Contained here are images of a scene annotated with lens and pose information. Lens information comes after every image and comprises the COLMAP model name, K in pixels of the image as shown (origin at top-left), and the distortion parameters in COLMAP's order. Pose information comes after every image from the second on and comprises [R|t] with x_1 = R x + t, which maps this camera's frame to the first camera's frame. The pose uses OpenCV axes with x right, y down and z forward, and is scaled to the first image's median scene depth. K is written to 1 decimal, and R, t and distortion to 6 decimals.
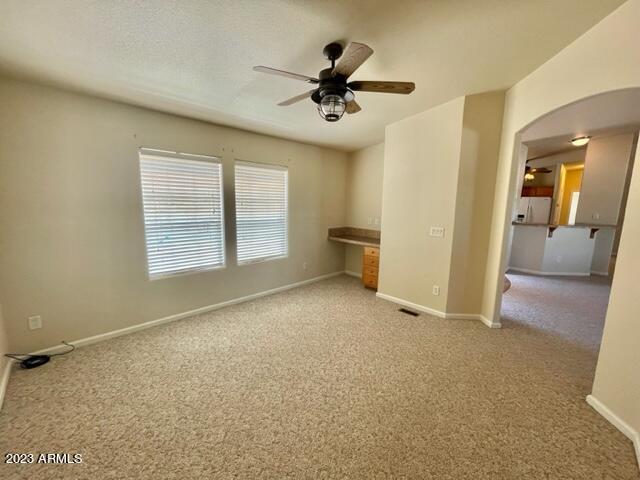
lens RADIAL K [[258.1, 0, 323.8], [0, 258.1, 236.7], [0, 0, 1]] dist [-0.000923, -0.000400]
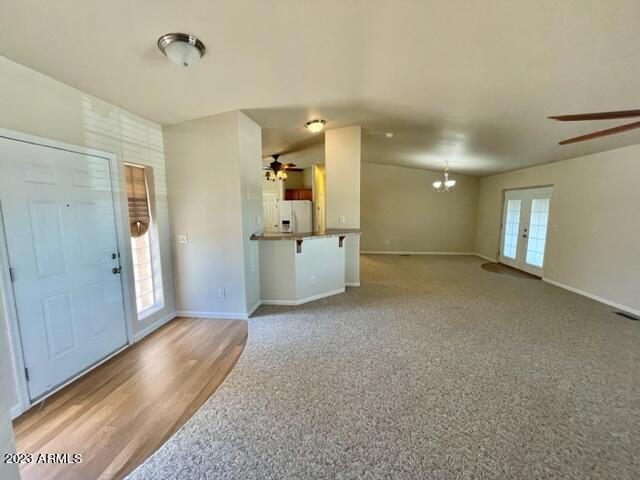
lens RADIAL K [[258.1, 0, 322.1], [0, 258.1, 238.6], [0, 0, 1]] dist [-0.000923, -0.000400]
pose [[0.770946, -0.100449, 0.628929, 0.529839], [0.114312, 0.993272, 0.018515, -0.049131], [-0.626558, 0.057620, 0.777242, 0.437866]]
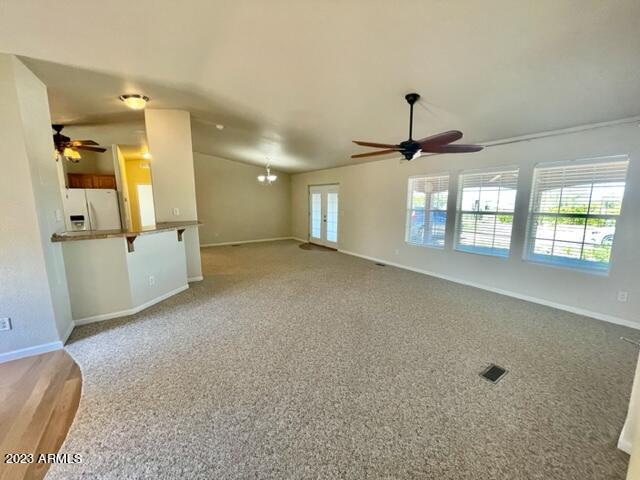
lens RADIAL K [[258.1, 0, 321.1], [0, 258.1, 238.7], [0, 0, 1]] dist [-0.000923, -0.000400]
pose [[0.185141, -0.170354, 0.967834, 0.418262], [0.147504, 0.978520, 0.144019, -0.056770], [-0.971579, 0.116096, 0.206292, 0.483007]]
